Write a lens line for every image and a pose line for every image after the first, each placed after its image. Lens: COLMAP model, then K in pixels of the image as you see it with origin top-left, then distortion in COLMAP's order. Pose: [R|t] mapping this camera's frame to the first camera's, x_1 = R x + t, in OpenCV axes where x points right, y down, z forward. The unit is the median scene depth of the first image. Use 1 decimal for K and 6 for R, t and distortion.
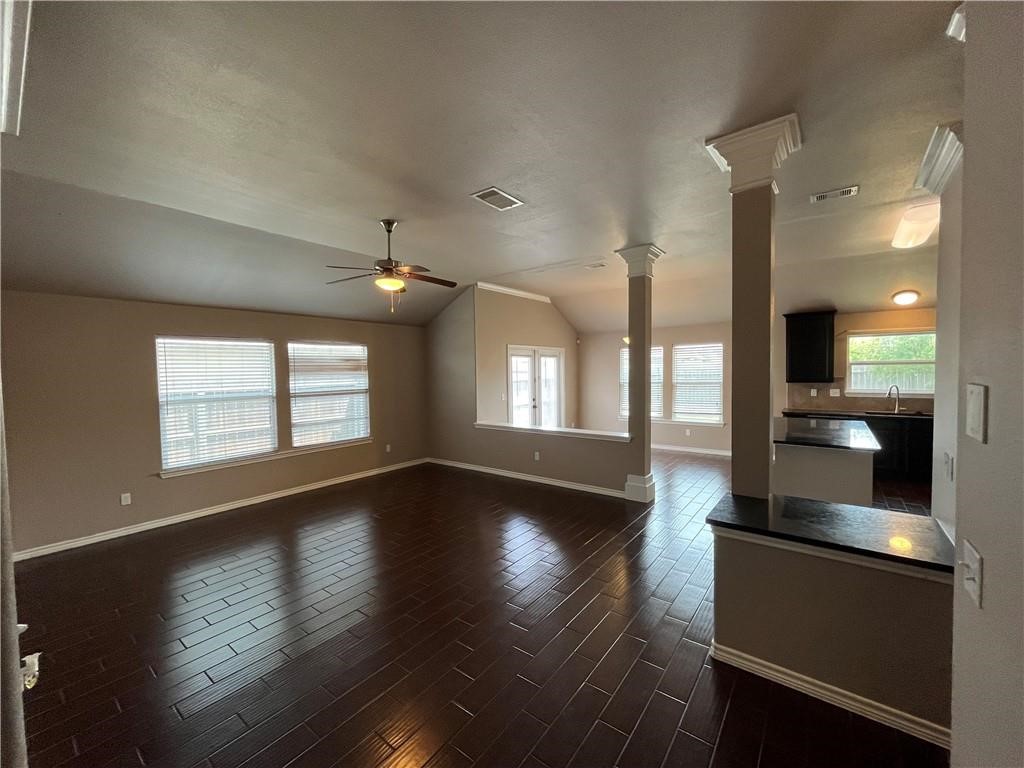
lens RADIAL K [[409.6, 0, 513.3], [0, 409.6, 385.3], [0, 0, 1]] dist [-0.010927, -0.000138]
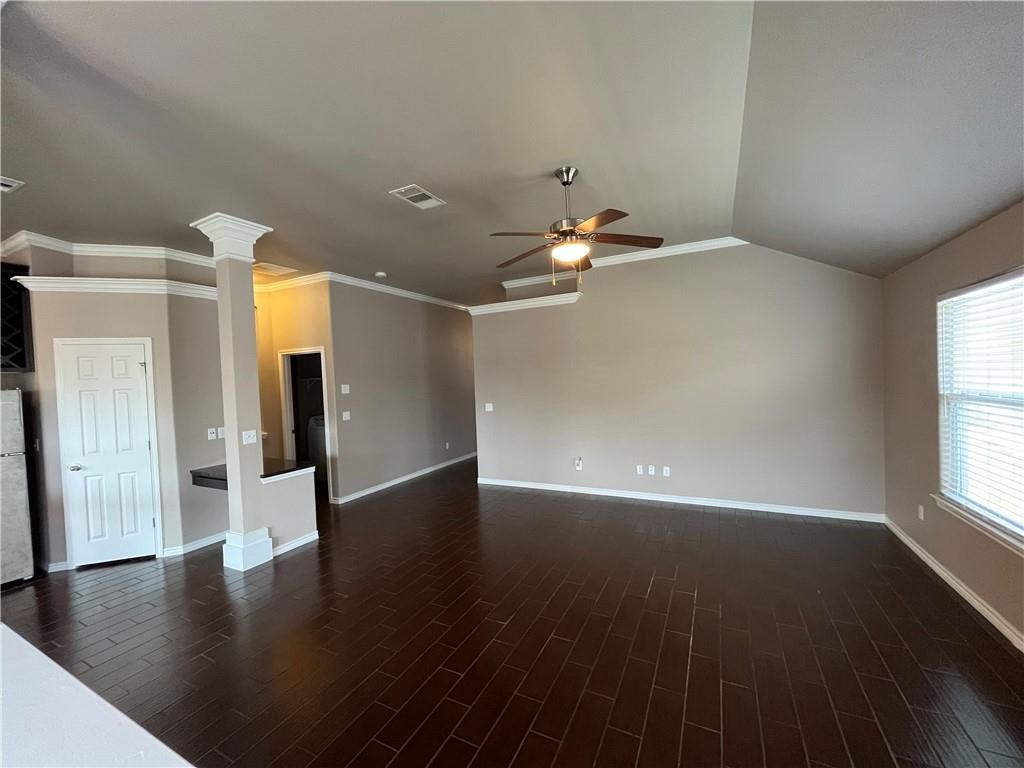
lens RADIAL K [[409.6, 0, 513.3], [0, 409.6, 385.3], [0, 0, 1]] dist [-0.010927, -0.000138]
pose [[-0.982056, 0.059132, -0.179077, -0.034804], [0.049191, 0.997018, 0.059456, -0.034365], [0.182059, 0.049581, -0.982037, 1.074740]]
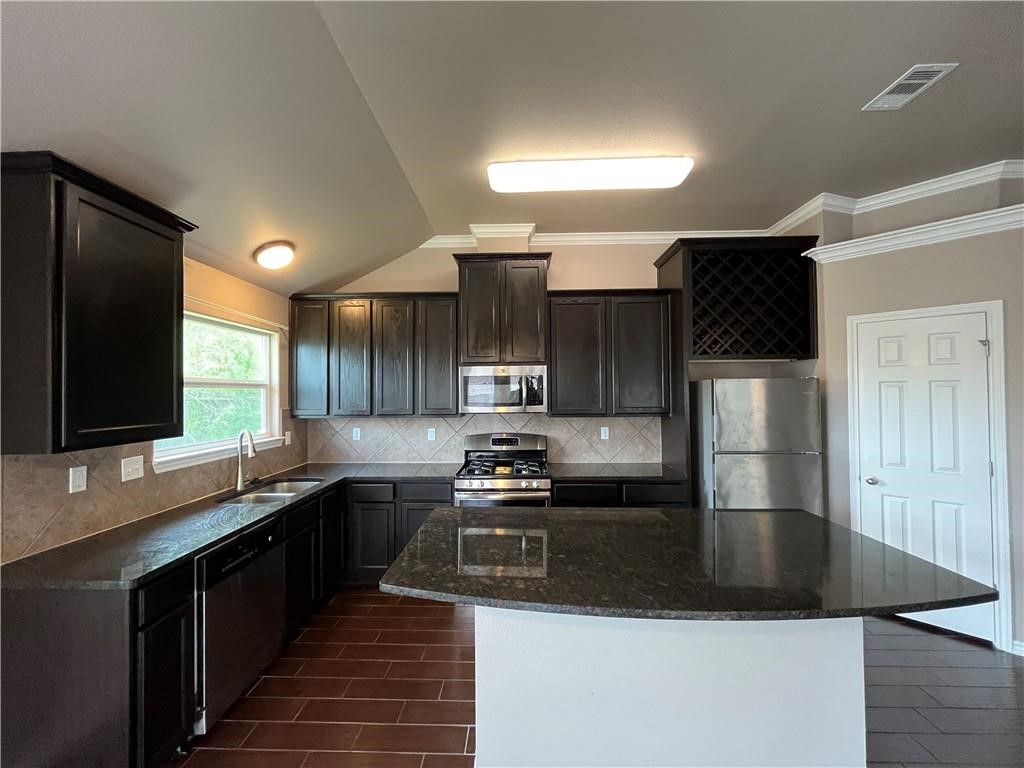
lens RADIAL K [[413.5, 0, 510.9], [0, 413.5, 385.0], [0, 0, 1]] dist [0.000511, 0.000252]
pose [[-0.585168, 0.033122, 0.810235, 0.349350], [0.046031, 0.998911, -0.007590, -0.033881], [-0.809605, 0.032855, -0.586055, 0.985359]]
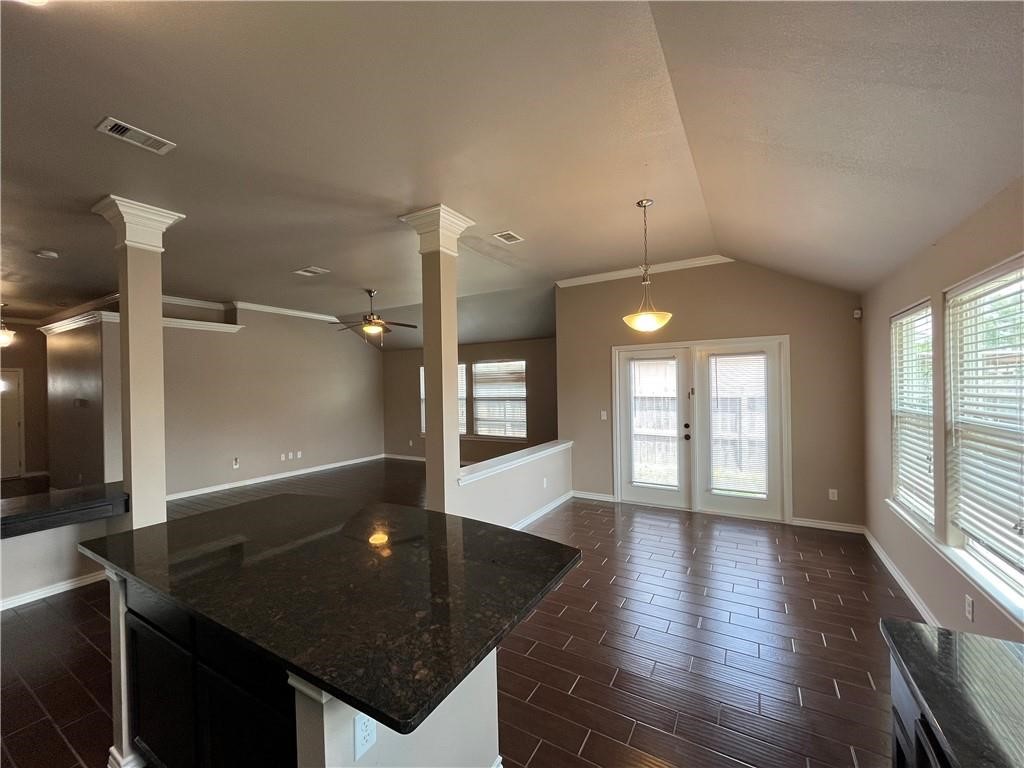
lens RADIAL K [[413.5, 0, 510.9], [0, 413.5, 385.0], [0, 0, 1]] dist [0.000511, 0.000252]
pose [[0.118442, 0.013111, -0.992874, 0.835002], [-0.018394, 0.999770, 0.011008, -0.038923], [0.992791, 0.016959, 0.118656, 0.835973]]
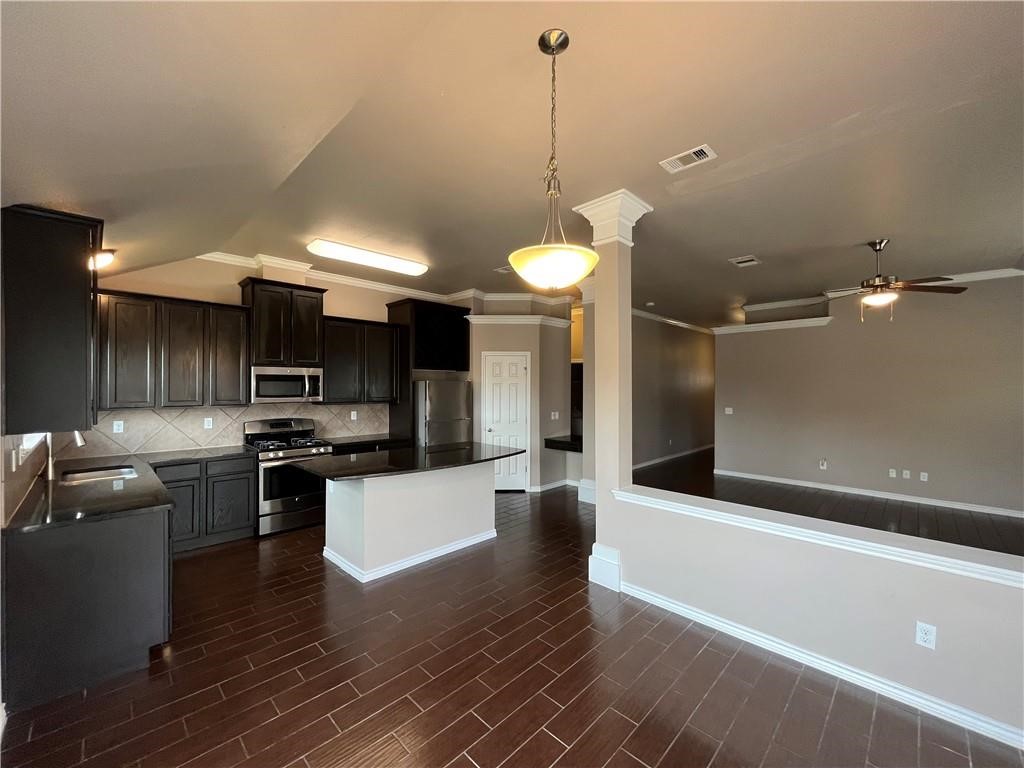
lens RADIAL K [[413.5, 0, 510.9], [0, 413.5, 385.0], [0, 0, 1]] dist [0.000511, 0.000252]
pose [[-0.991233, 0.013655, 0.131421, 0.309714], [0.017859, 0.999364, 0.030858, -0.048821], [-0.130916, 0.032935, -0.990846, 1.360015]]
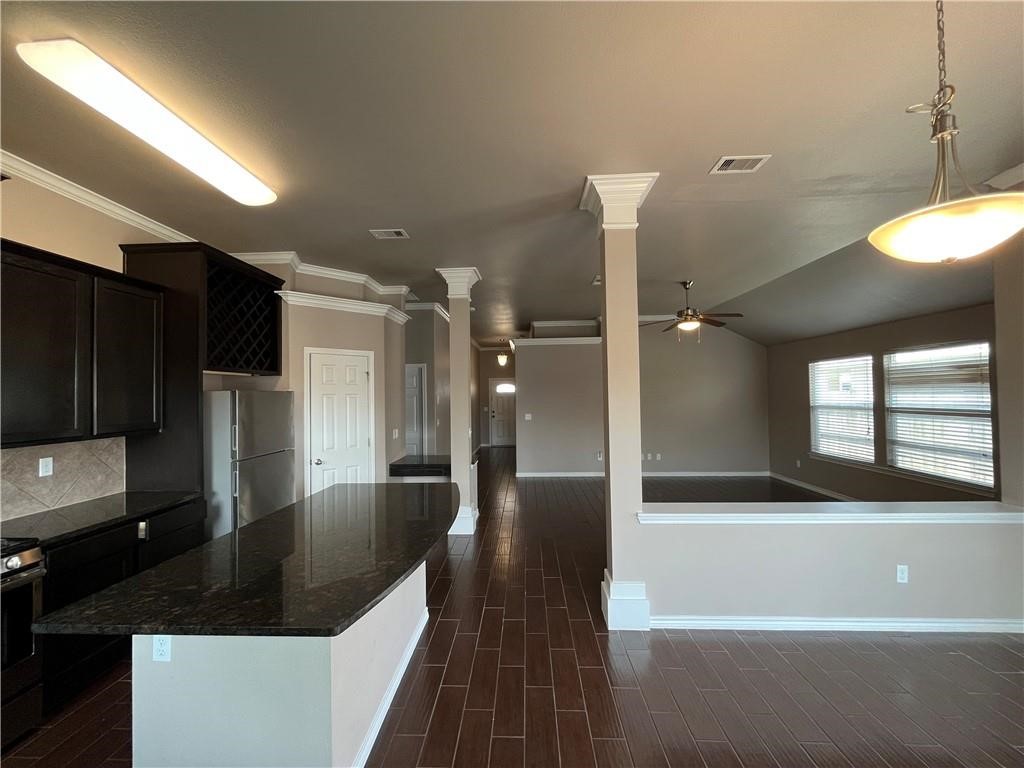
lens RADIAL K [[411.1, 0, 509.0], [0, 411.1, 385.2], [0, 0, 1]] dist [-0.003204, -0.000355]
pose [[-0.820027, 0.015219, -0.572122, 0.620072], [0.006511, 0.999830, 0.017265, -0.046919], [0.572287, 0.010433, -0.819987, 1.117455]]
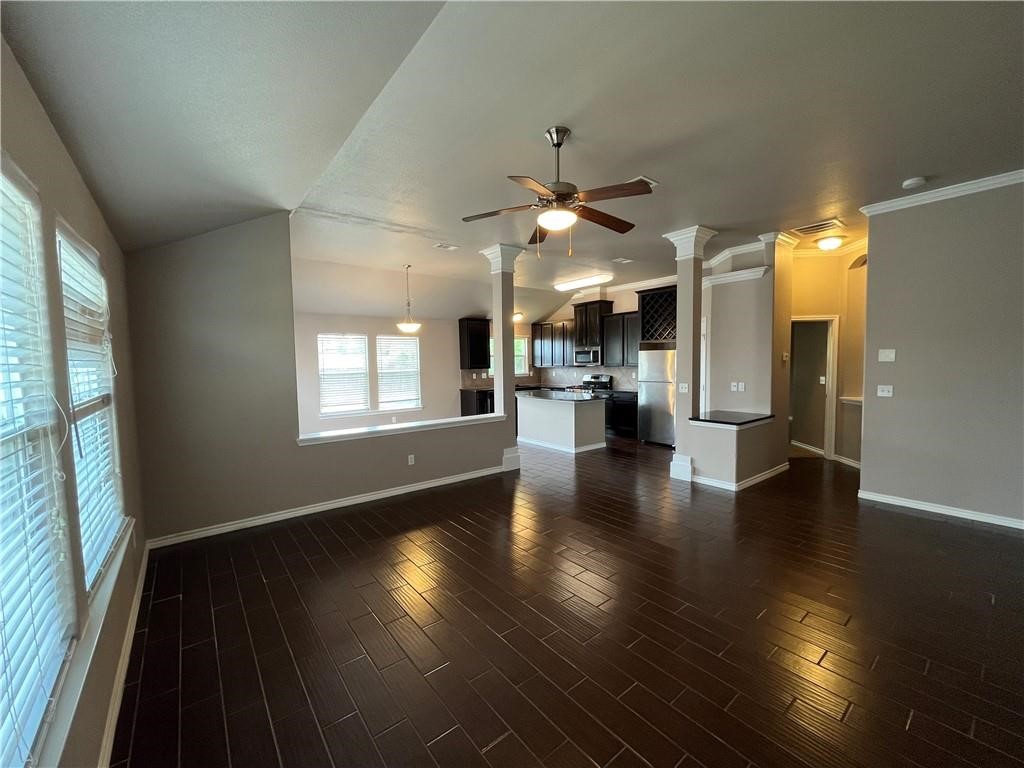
lens RADIAL K [[413.5, 0, 510.9], [0, 413.5, 385.0], [0, 0, 1]] dist [0.000511, 0.000252]
pose [[0.245833, -0.045192, 0.968258, -0.642326], [0.046378, 0.998317, 0.034820, 0.005287], [-0.968202, 0.036346, 0.247515, 0.566996]]
